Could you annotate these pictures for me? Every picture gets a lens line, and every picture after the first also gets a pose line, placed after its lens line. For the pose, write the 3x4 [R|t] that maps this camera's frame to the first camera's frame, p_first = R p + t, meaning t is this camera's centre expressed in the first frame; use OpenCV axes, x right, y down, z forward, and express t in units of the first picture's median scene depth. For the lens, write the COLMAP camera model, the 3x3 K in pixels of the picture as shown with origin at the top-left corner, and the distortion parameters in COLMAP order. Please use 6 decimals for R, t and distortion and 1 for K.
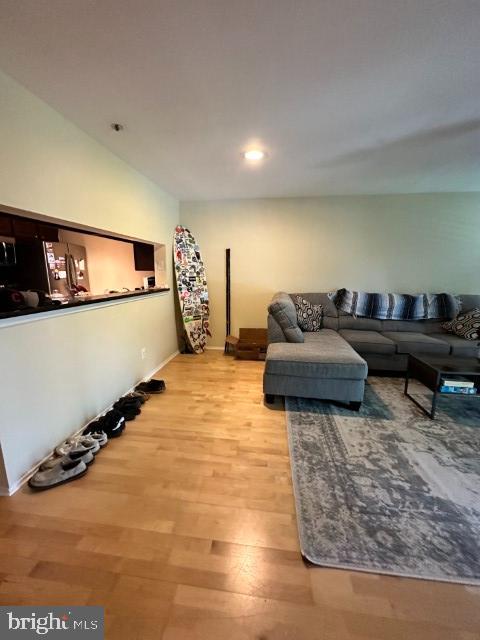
lens RADIAL K [[255.3, 0, 239.9], [0, 255.3, 319.7], [0, 0, 1]] dist [-0.003350, 0.000845]
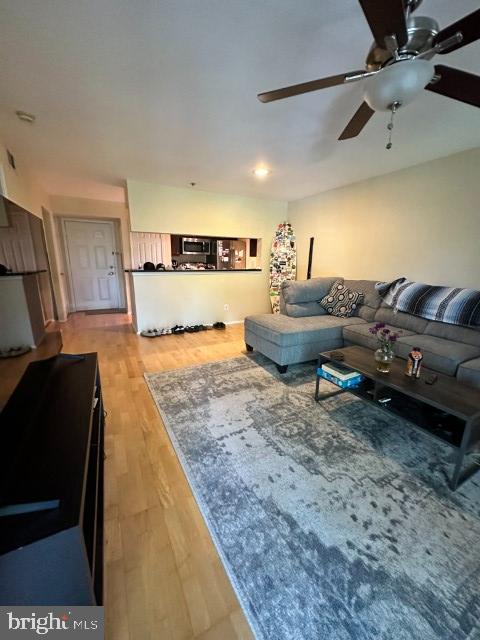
lens RADIAL K [[255.3, 0, 239.3], [0, 255.3, 318.7], [0, 0, 1]] dist [-0.003350, 0.000845]
pose [[0.579537, 0.189816, -0.792532, 1.215997], [-0.160155, 0.980060, 0.117617, -0.002504], [0.799054, 0.058765, 0.598381, 0.110286]]
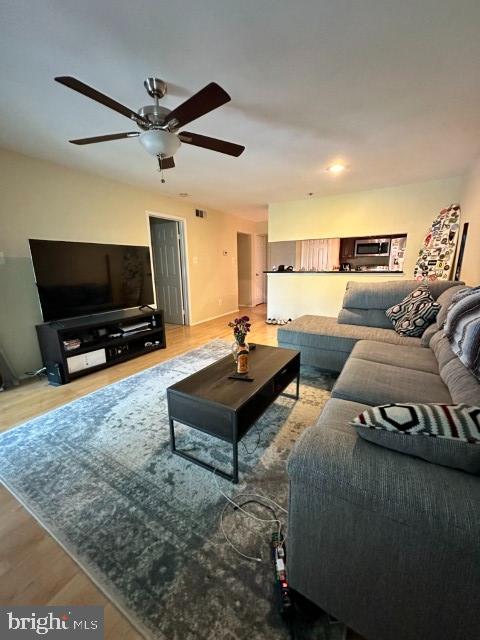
lens RADIAL K [[255.3, 0, 239.5], [0, 255.3, 318.8], [0, 0, 1]] dist [-0.003350, 0.000845]
pose [[-0.395548, 0.191396, -0.898282, 1.578779], [-0.152727, 0.950721, 0.269821, -0.172160], [0.905658, 0.243919, -0.346824, 1.166519]]
